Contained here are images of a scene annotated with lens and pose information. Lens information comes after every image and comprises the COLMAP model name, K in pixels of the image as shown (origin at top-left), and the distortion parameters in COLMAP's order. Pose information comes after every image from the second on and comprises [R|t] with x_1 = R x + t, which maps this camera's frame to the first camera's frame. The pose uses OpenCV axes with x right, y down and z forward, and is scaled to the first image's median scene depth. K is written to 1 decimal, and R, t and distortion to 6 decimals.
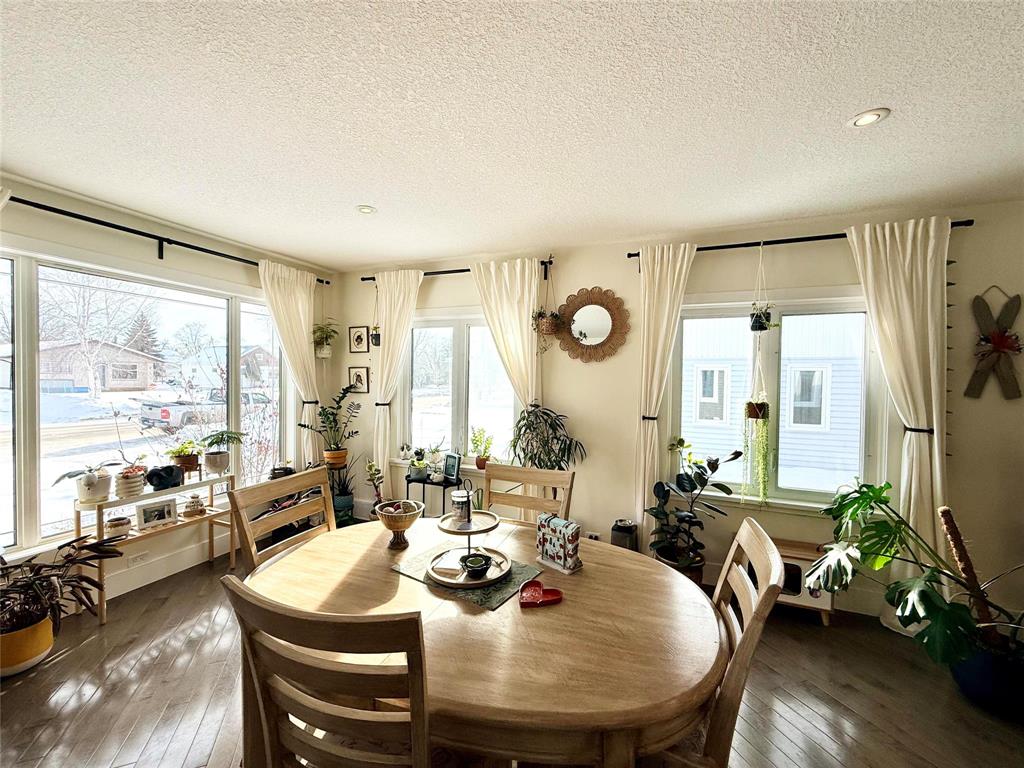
lens RADIAL K [[406.7, 0, 510.0], [0, 406.7, 385.2], [0, 0, 1]] dist [-0.000483, 0.000395]
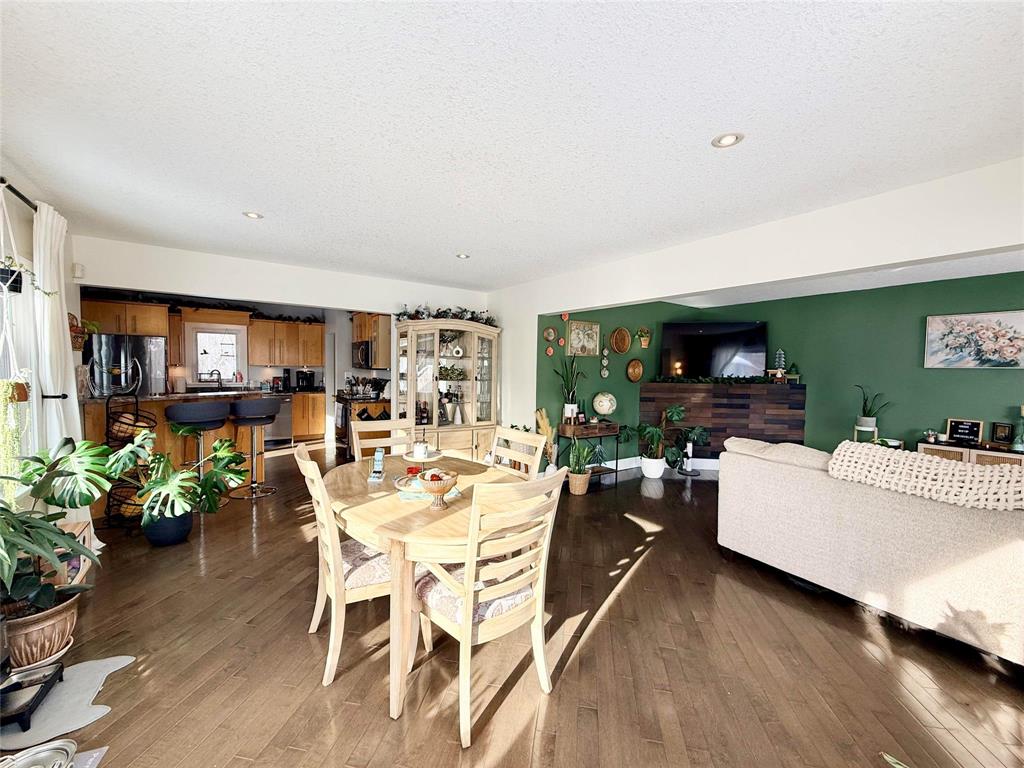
lens RADIAL K [[406.7, 0, 510.0], [0, 406.7, 385.2], [0, 0, 1]] dist [-0.000483, 0.000395]
pose [[-0.843435, -0.051996, 0.534708, -0.581222], [-0.017611, 0.997446, 0.069215, -0.022144], [-0.536942, 0.048962, -0.842197, 1.025808]]
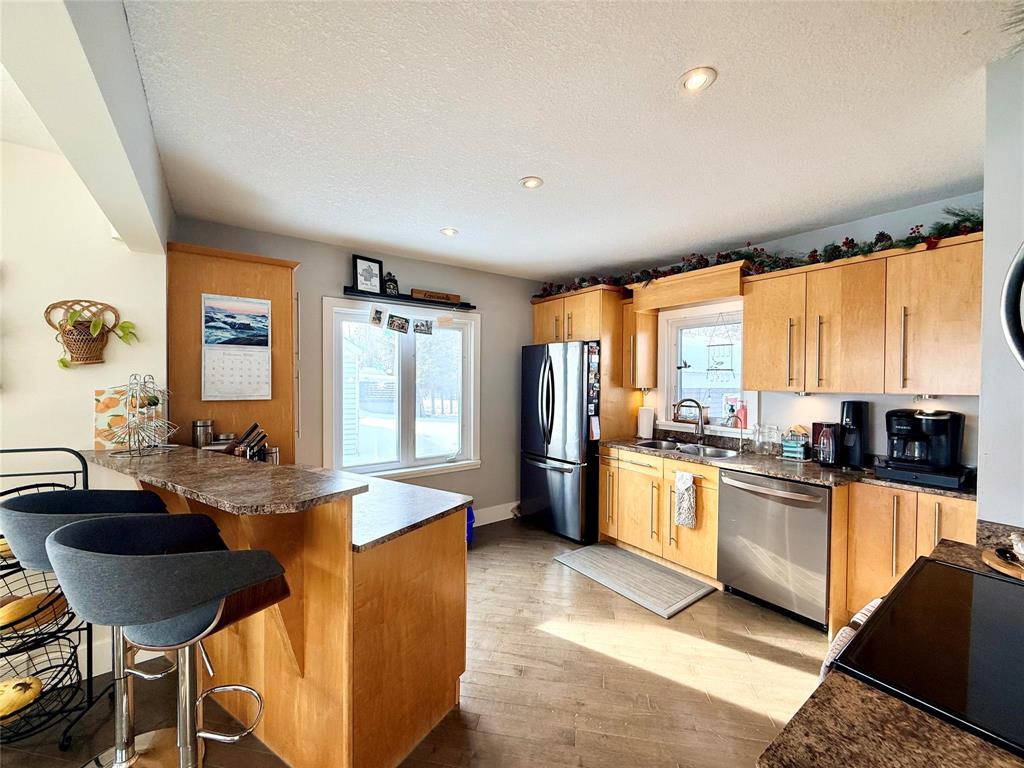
lens RADIAL K [[406.7, 0, 510.0], [0, 406.7, 385.2], [0, 0, 1]] dist [-0.000483, 0.000395]
pose [[0.523175, -0.021407, 0.851956, 0.830027], [0.016000, 0.999755, 0.015295, 0.016092], [-0.852075, 0.005630, 0.523389, -0.187416]]
